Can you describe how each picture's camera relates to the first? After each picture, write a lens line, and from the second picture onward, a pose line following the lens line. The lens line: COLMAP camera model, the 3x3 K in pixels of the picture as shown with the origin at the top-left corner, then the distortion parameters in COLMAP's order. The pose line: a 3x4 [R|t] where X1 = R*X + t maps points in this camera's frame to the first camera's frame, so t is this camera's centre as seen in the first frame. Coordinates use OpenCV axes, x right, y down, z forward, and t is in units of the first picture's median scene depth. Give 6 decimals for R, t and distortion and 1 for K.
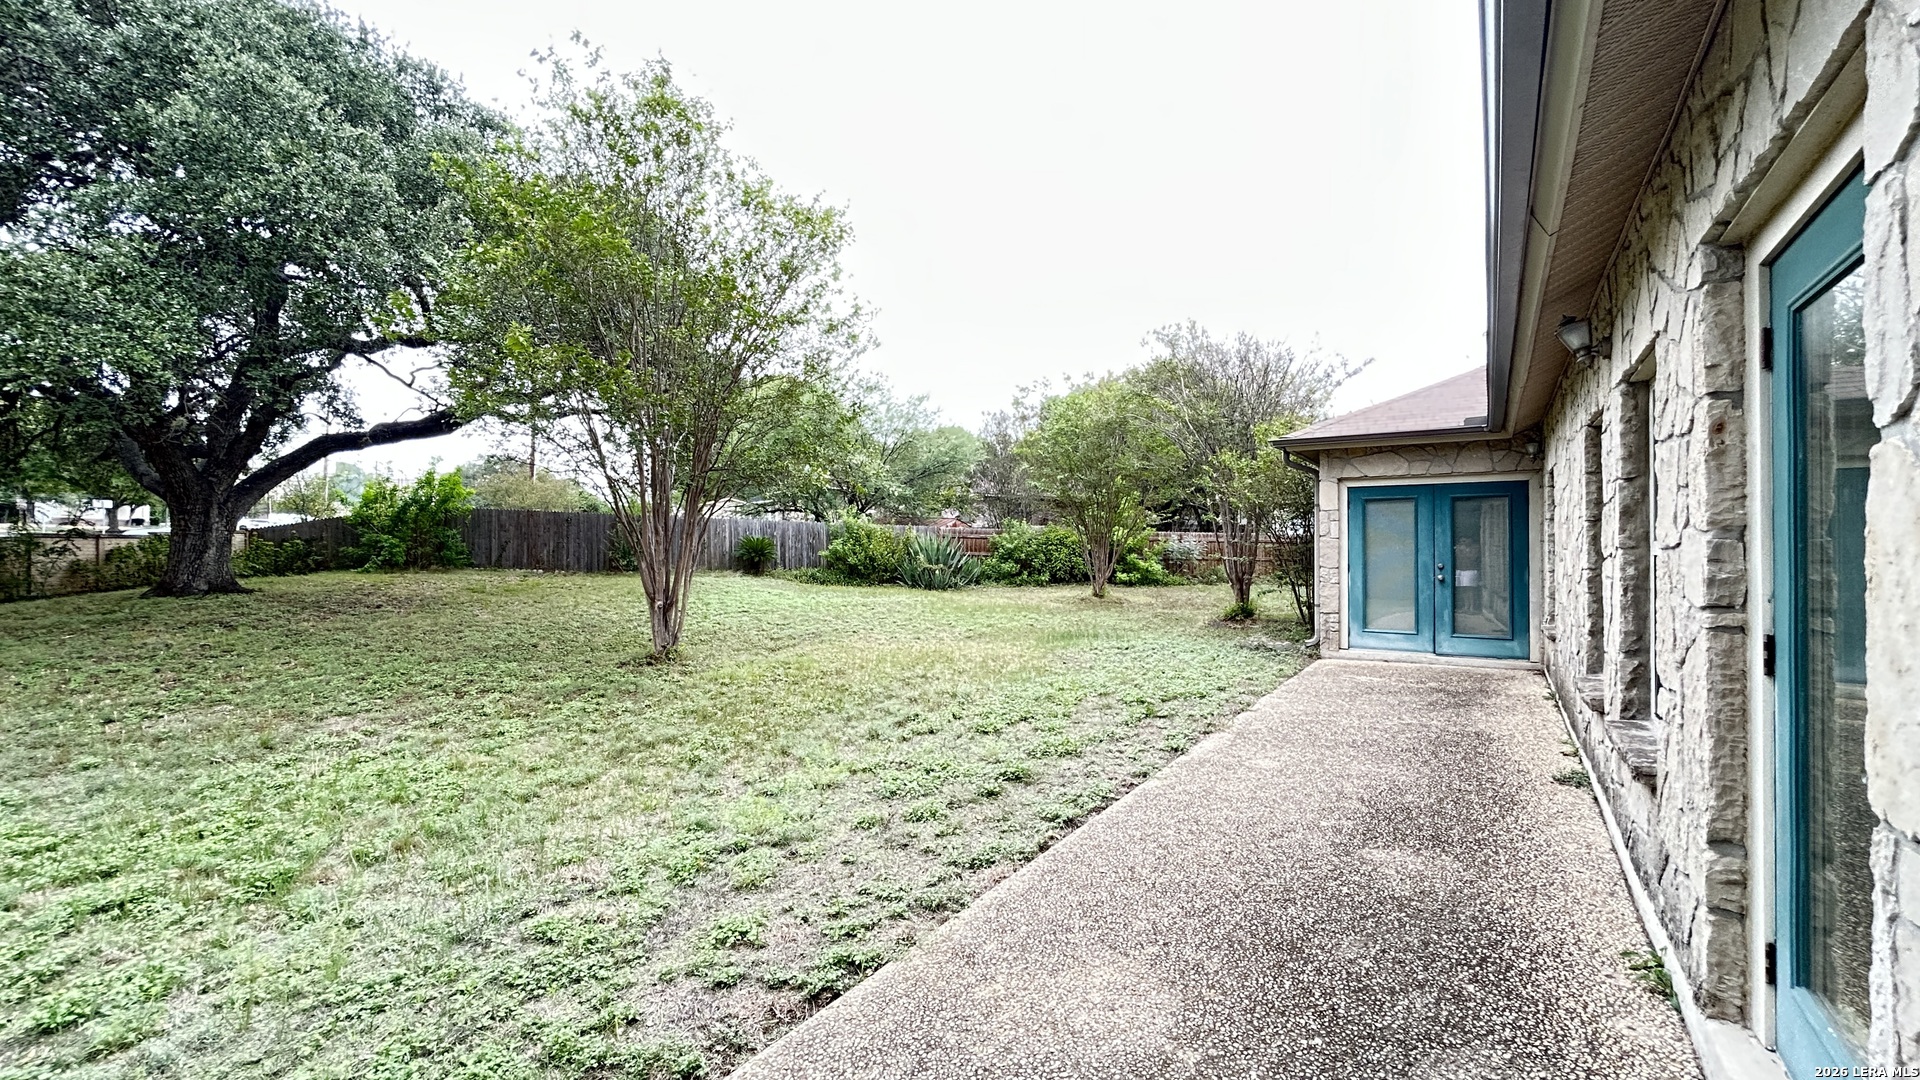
lens RADIAL K [[773.9, 0, 960.2], [0, 773.9, 537.7], [0, 0, 1]] dist [0.001353, 0.000307]
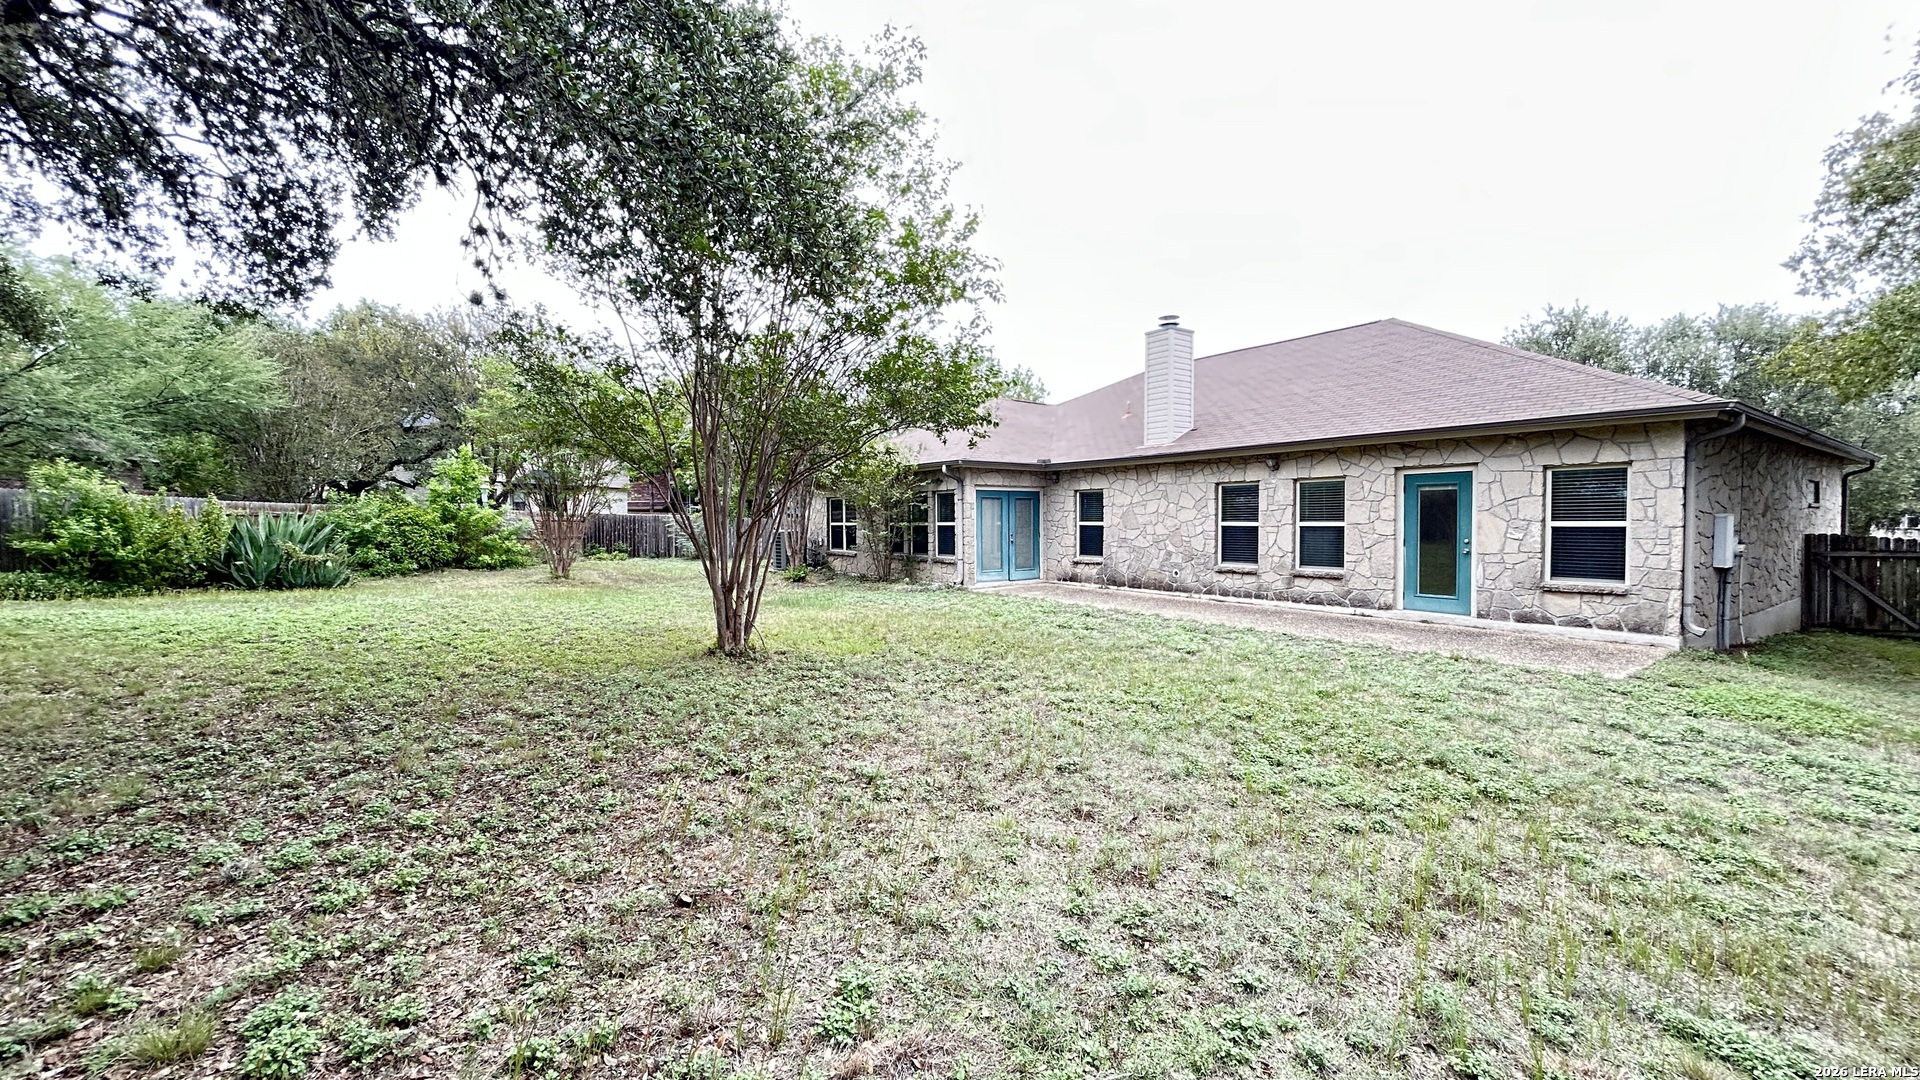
lens RADIAL K [[773.9, 0, 962.6], [0, 773.9, 539.0], [0, 0, 1]] dist [0.001353, 0.000307]
pose [[0.345652, -0.024486, 0.938043, -0.791692], [-0.003983, 0.999612, 0.027561, -0.002450], [-0.938354, -0.013263, 0.345420, 0.299289]]
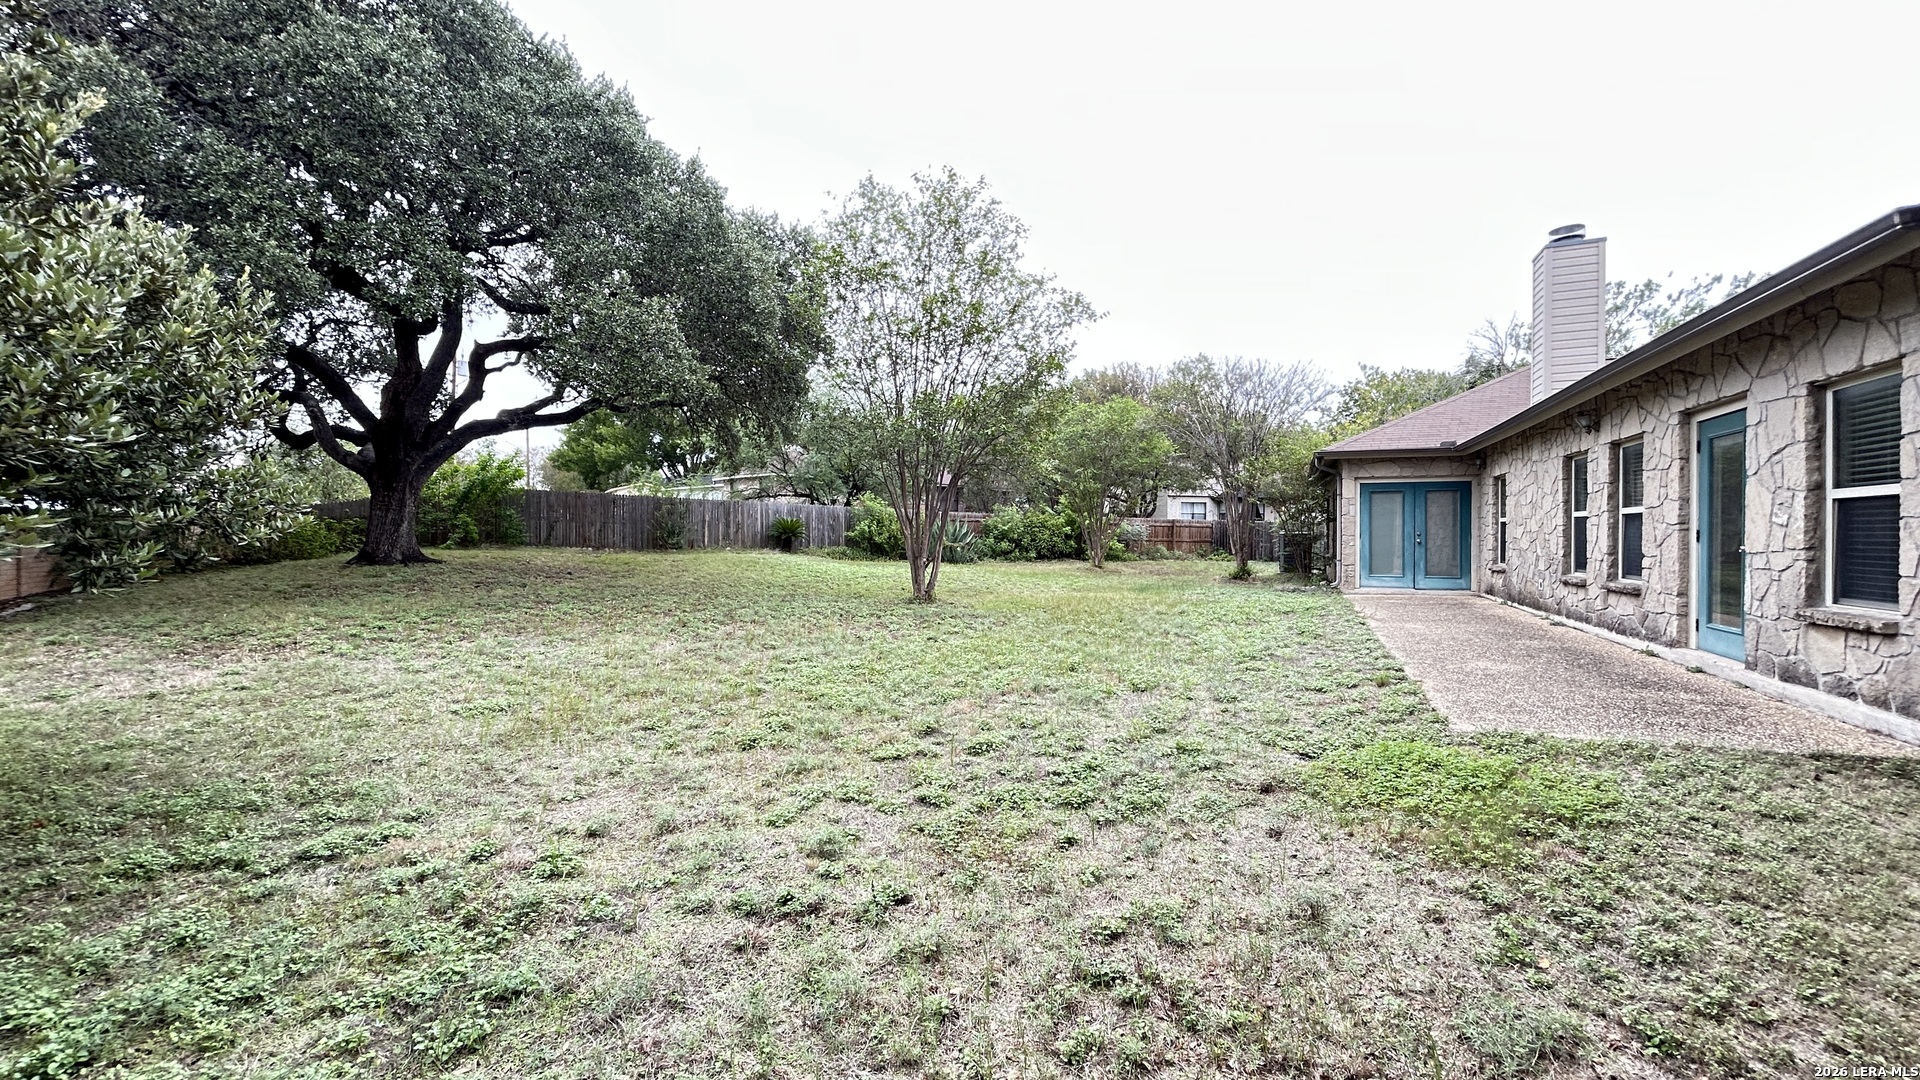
lens RADIAL K [[773.9, 0, 958.8], [0, 773.9, 538.1], [0, 0, 1]] dist [0.001353, 0.000307]
pose [[0.980358, 0.001729, 0.197221, -0.410659], [-0.004445, 0.999901, 0.013331, 0.018739], [-0.197179, -0.013946, 0.980268, -0.248666]]
